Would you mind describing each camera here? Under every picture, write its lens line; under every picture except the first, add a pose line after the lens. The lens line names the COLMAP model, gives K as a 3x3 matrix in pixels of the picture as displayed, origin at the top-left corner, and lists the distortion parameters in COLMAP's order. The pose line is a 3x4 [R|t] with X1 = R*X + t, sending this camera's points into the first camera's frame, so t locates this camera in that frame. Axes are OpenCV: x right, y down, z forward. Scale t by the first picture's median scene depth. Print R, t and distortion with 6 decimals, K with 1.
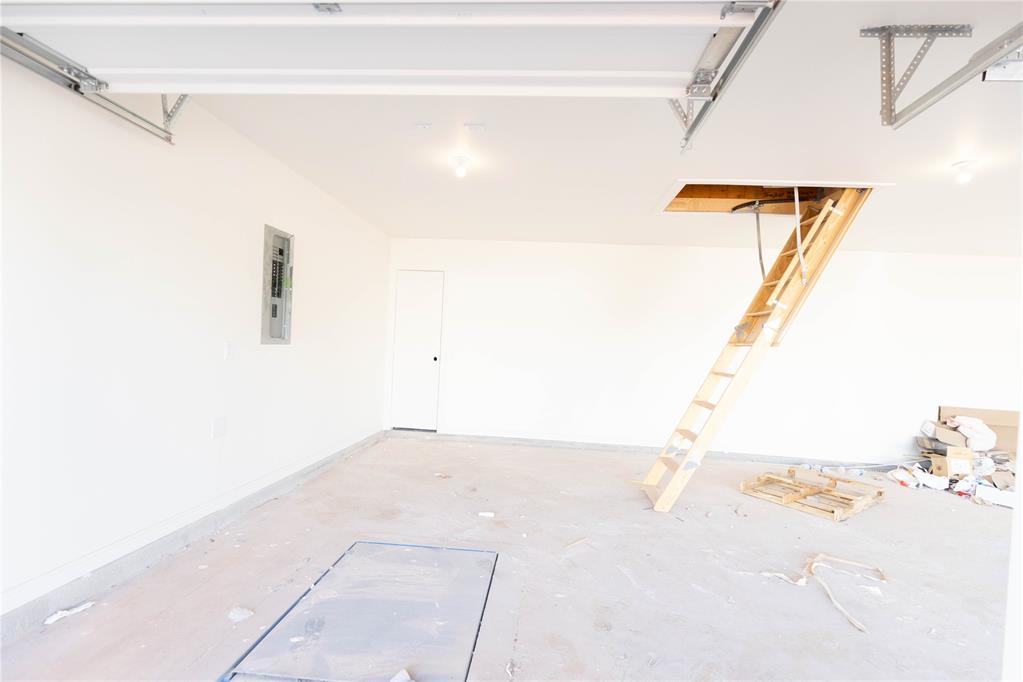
lens RADIAL K [[464.8, 0, 465.0], [0, 464.8, 337.2], [0, 0, 1]] dist [0.004954, -0.000191]
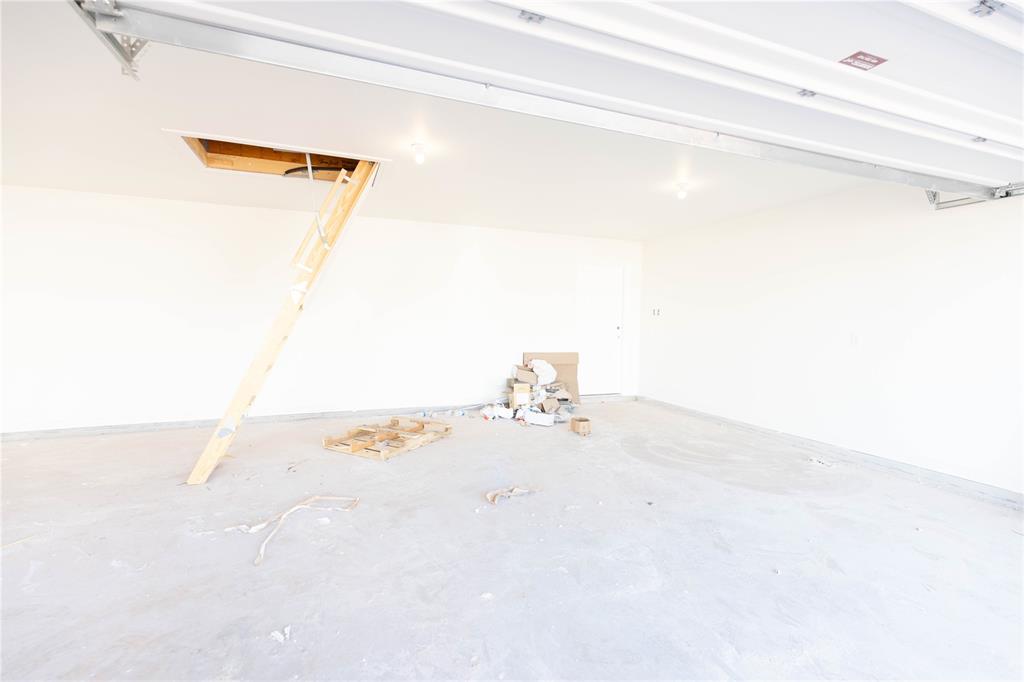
lens RADIAL K [[465.3, 0, 505.8], [0, 465.3, 339.3], [0, 0, 1]] dist [0.004954, -0.000191]
pose [[0.893202, -0.060561, 0.445558, 0.525312], [0.031285, 0.996857, 0.072778, 0.023474], [-0.448566, -0.051066, 0.892290, -0.120758]]
